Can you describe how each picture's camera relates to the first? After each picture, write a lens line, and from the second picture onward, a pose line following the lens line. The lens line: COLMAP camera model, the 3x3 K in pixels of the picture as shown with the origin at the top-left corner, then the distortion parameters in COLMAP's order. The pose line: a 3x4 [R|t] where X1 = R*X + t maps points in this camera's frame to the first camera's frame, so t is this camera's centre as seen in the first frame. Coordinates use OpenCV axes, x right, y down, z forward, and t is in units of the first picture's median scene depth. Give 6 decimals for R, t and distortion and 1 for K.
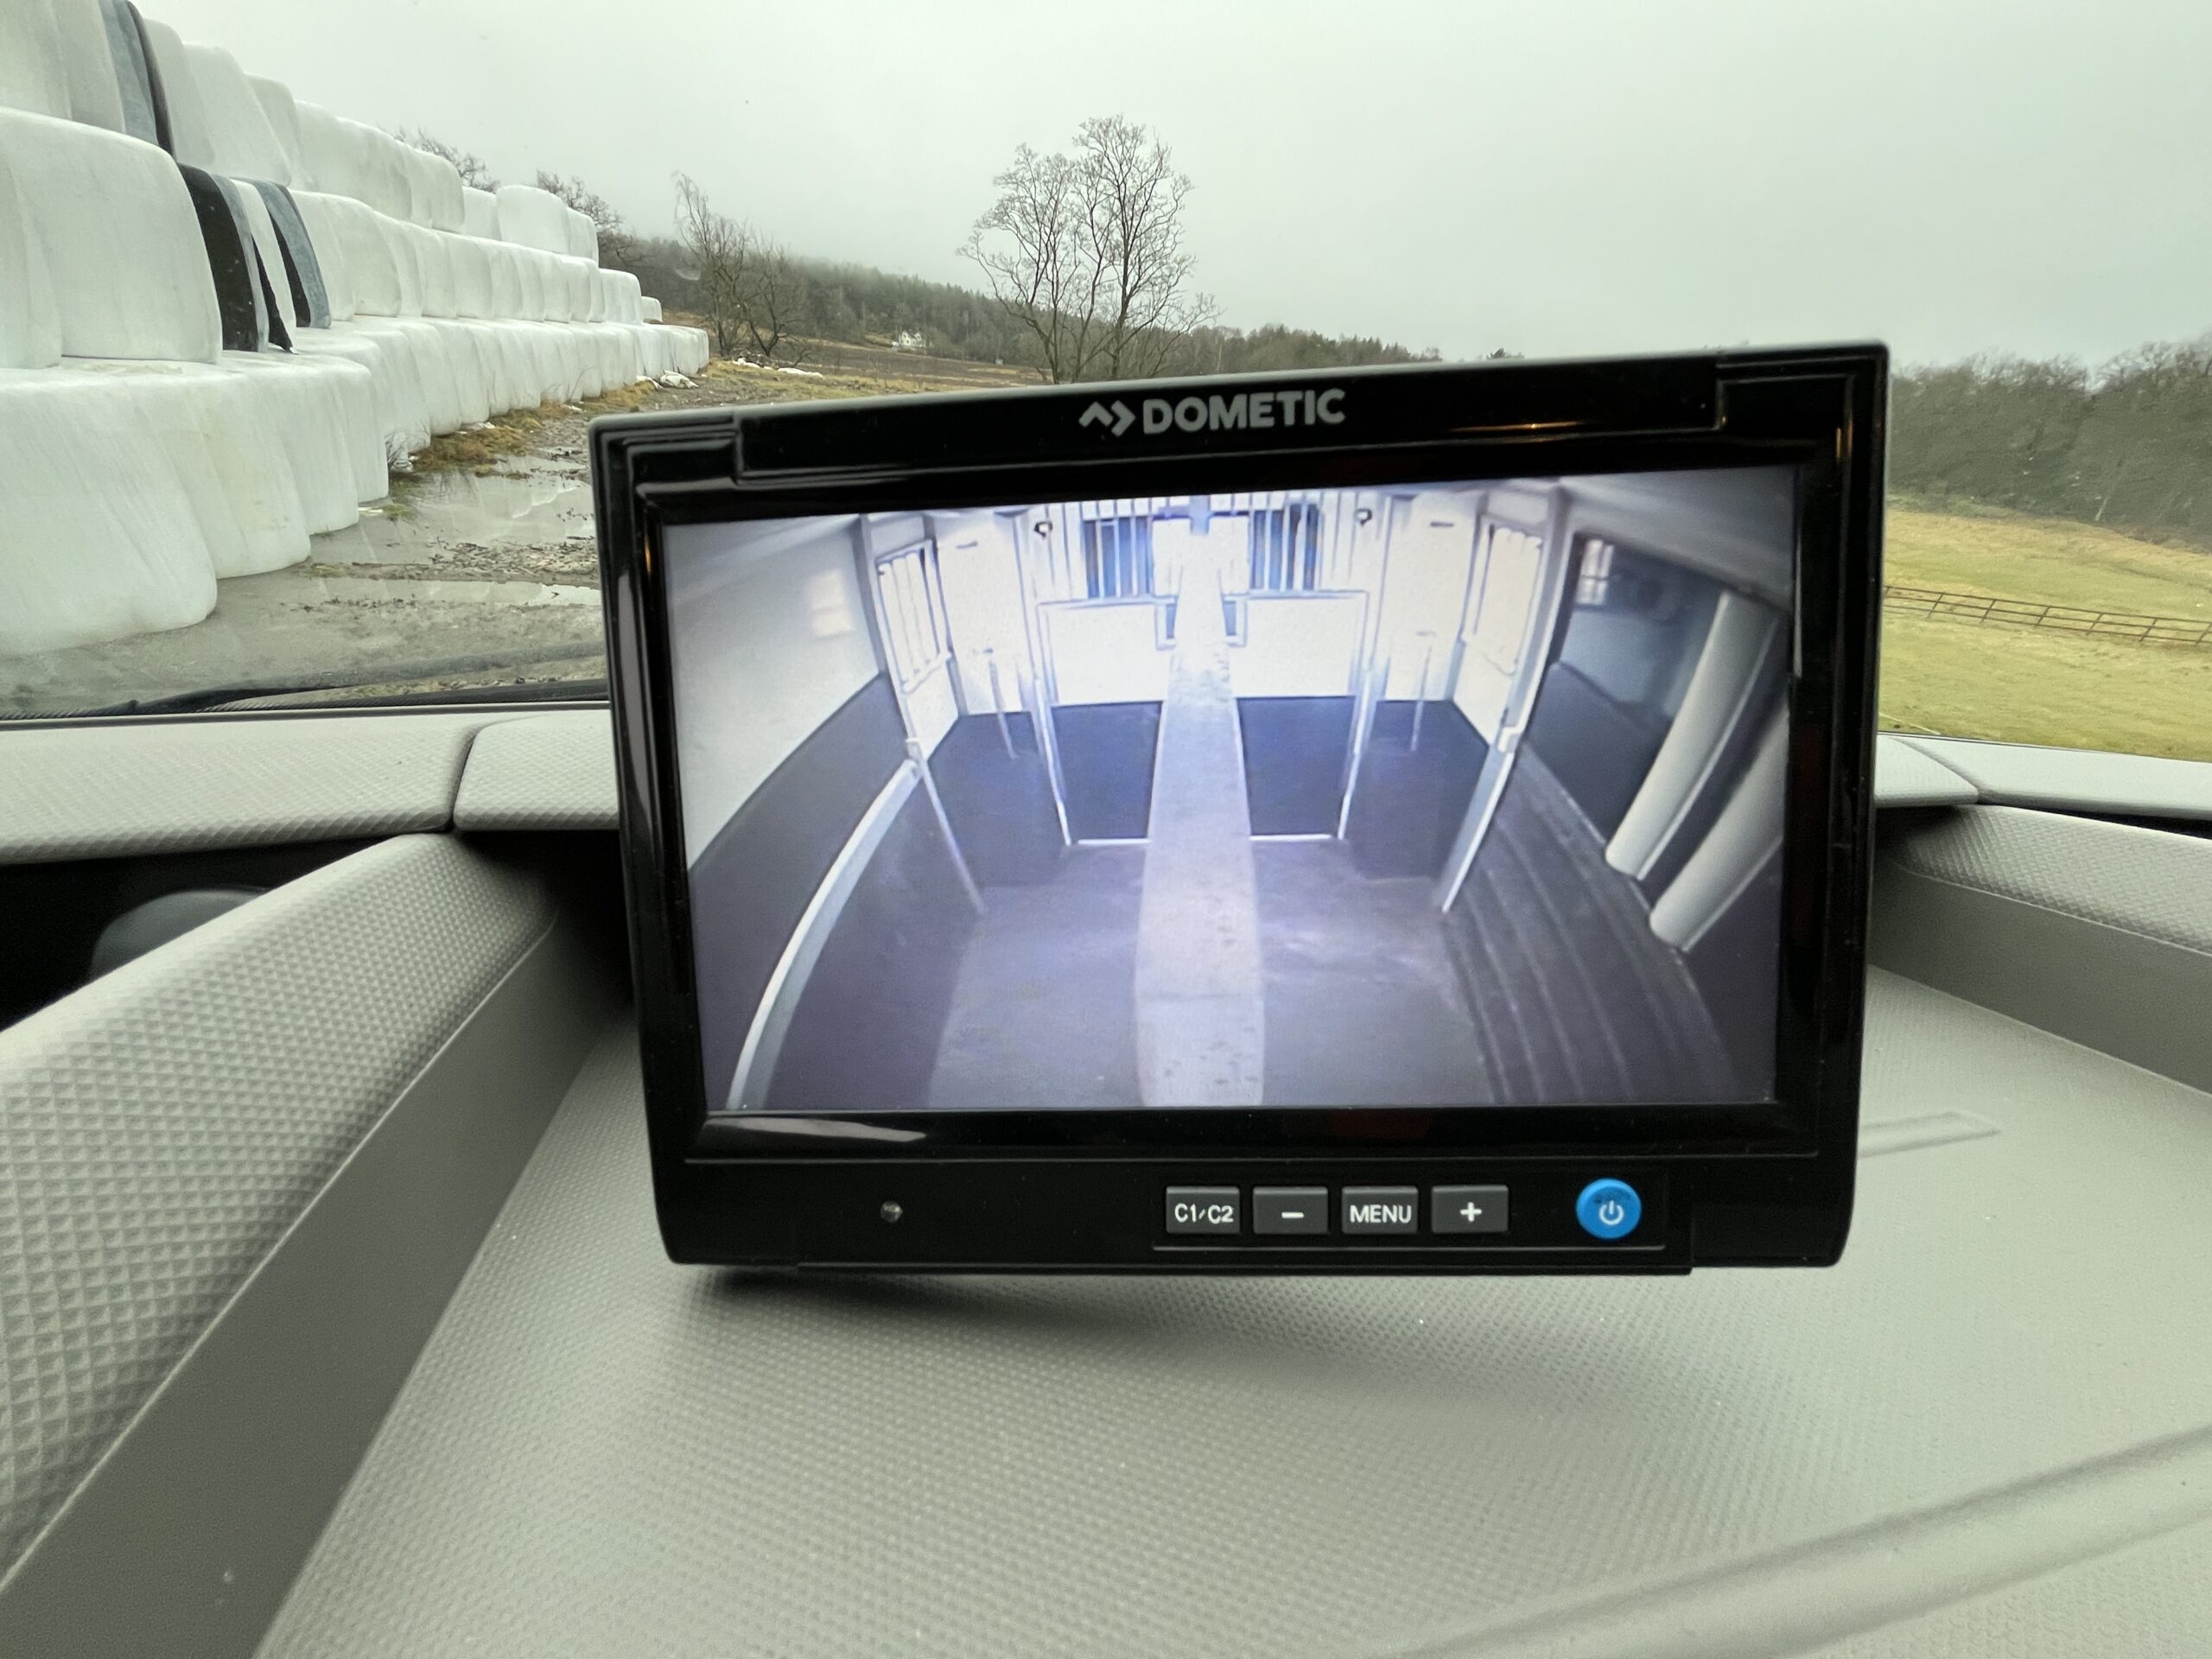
lens RADIAL K [[896.0, 0, 1100.4], [0, 896.0, 835.7], [0, 0, 1]] dist [-0.004143, -0.000378]
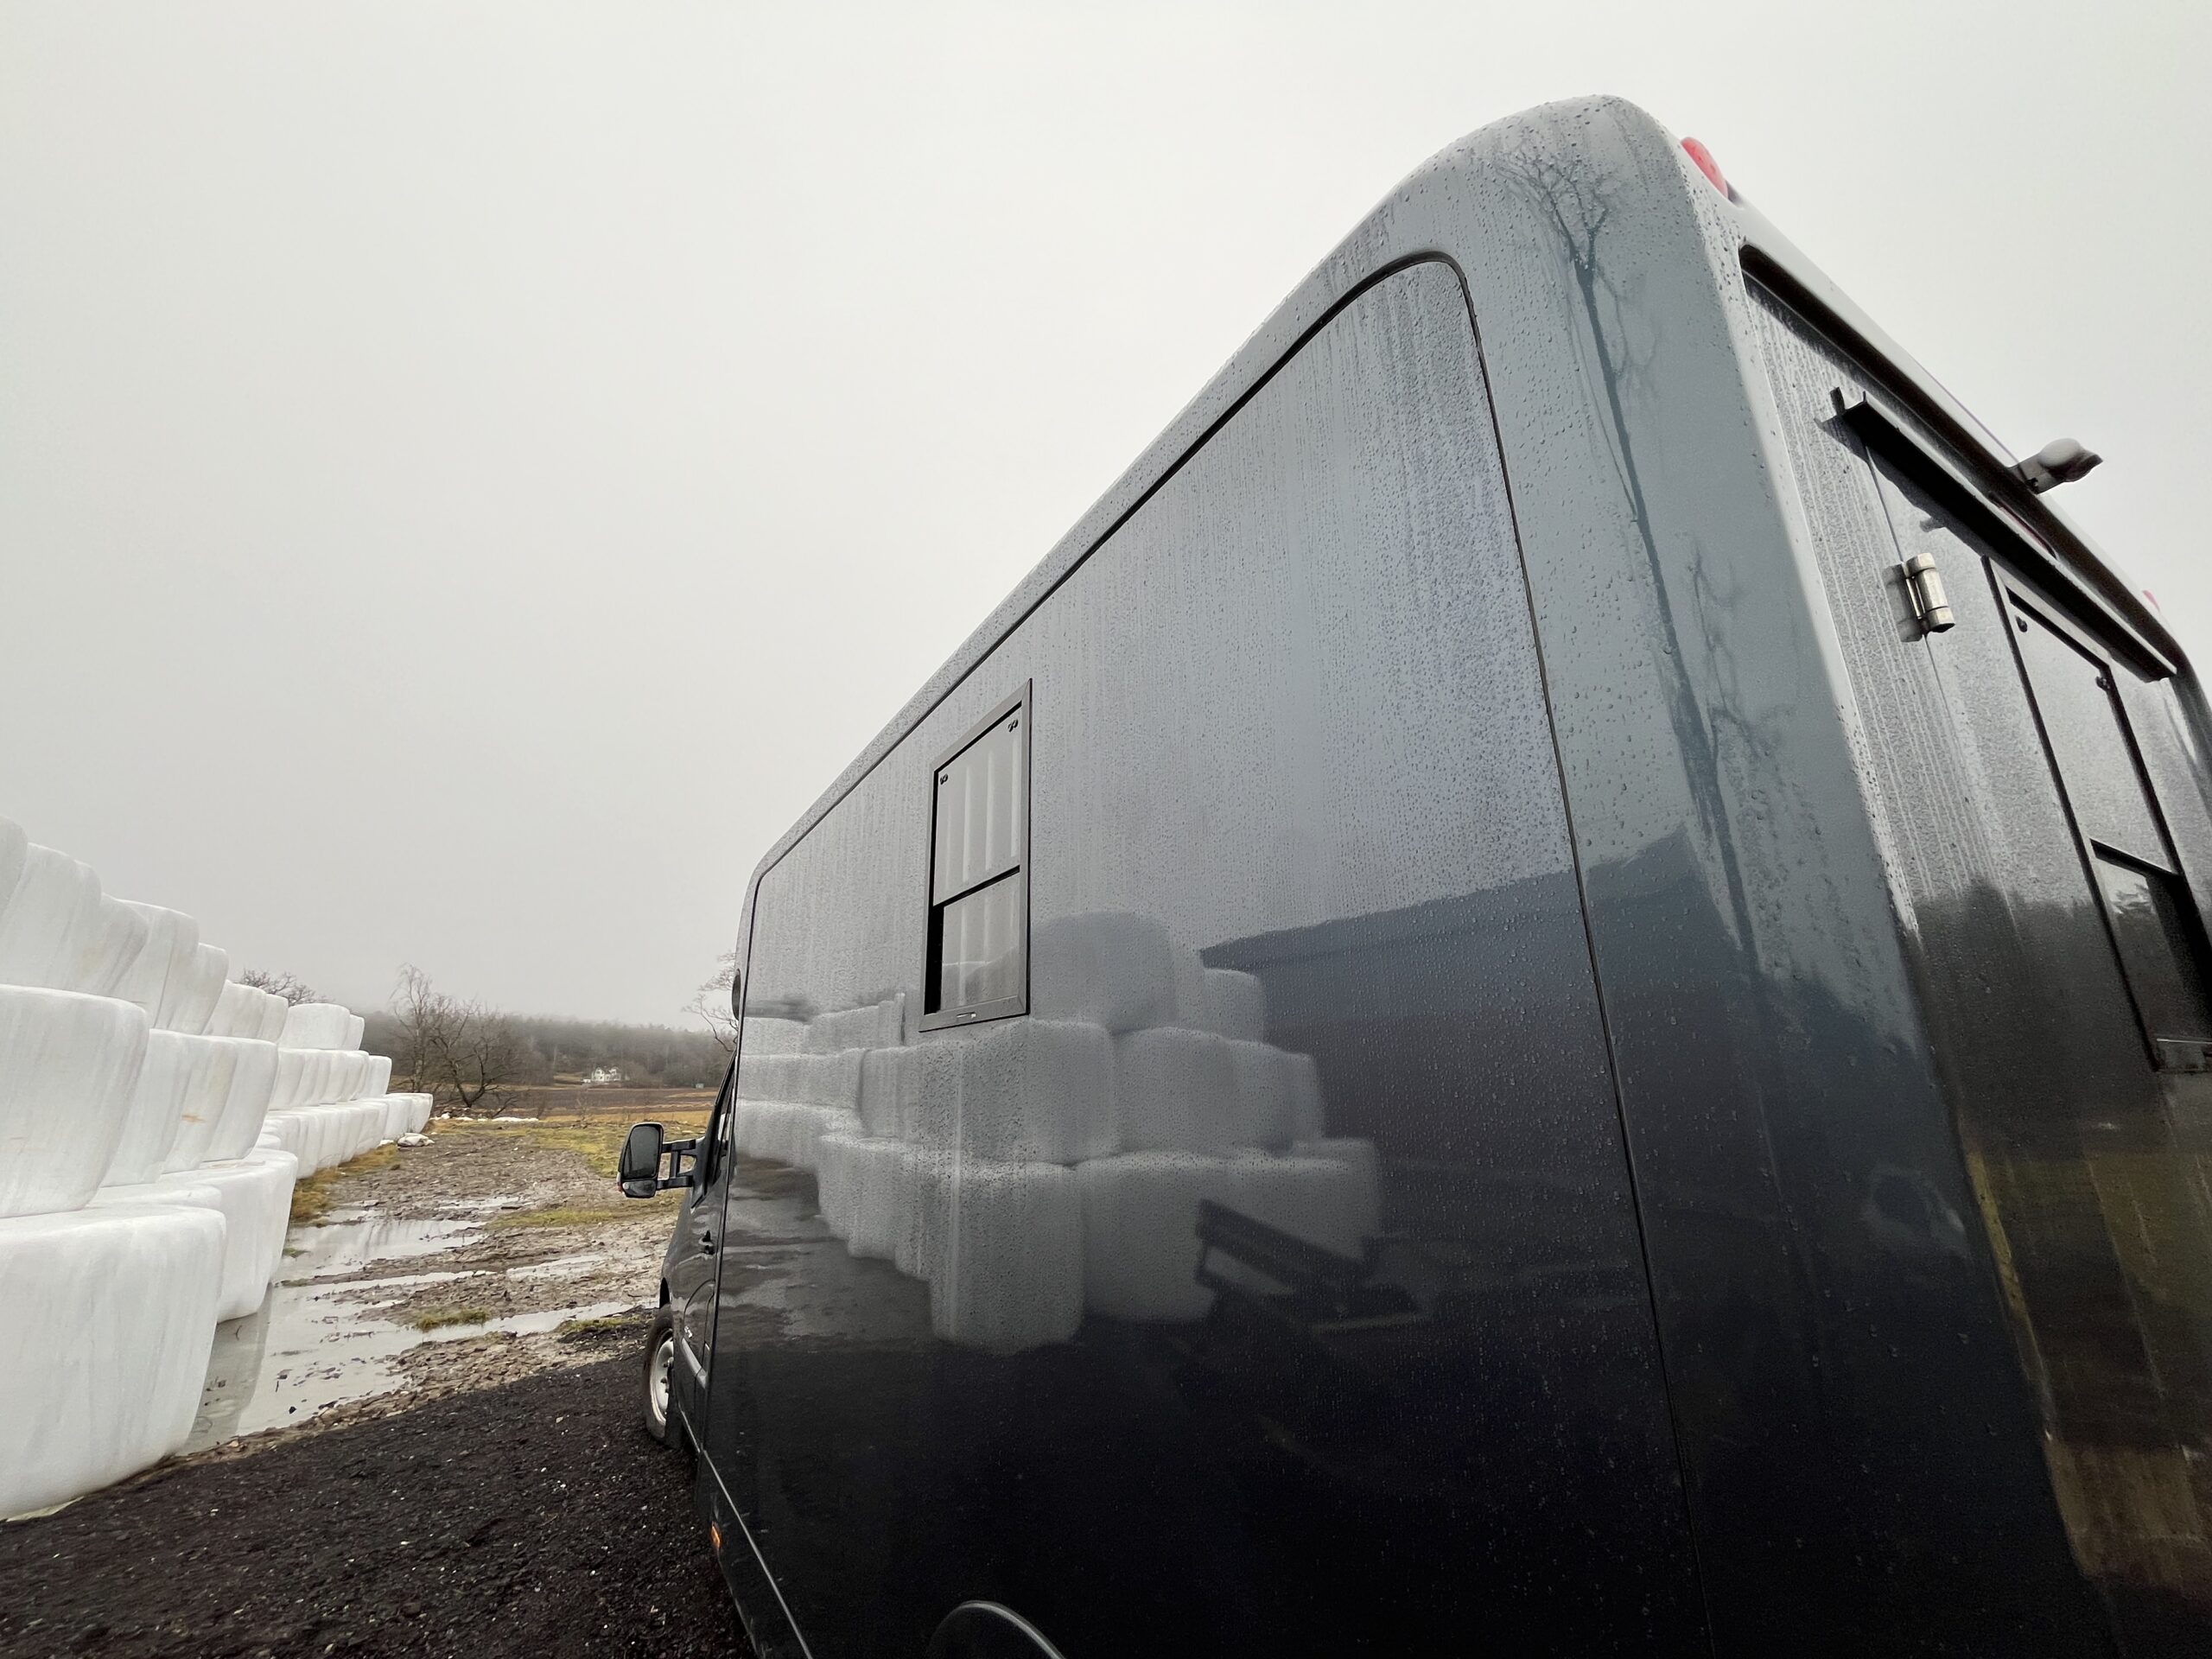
lens RADIAL K [[891.2, 0, 1097.2], [0, 891.2, 836.3], [0, 0, 1]] dist [-0.004143, -0.000892]
pose [[0.947521, -0.023368, 0.318839, -0.012364], [0.230563, 0.740827, -0.630886, 0.095657], [-0.221462, 0.671290, 0.707336, -0.206276]]
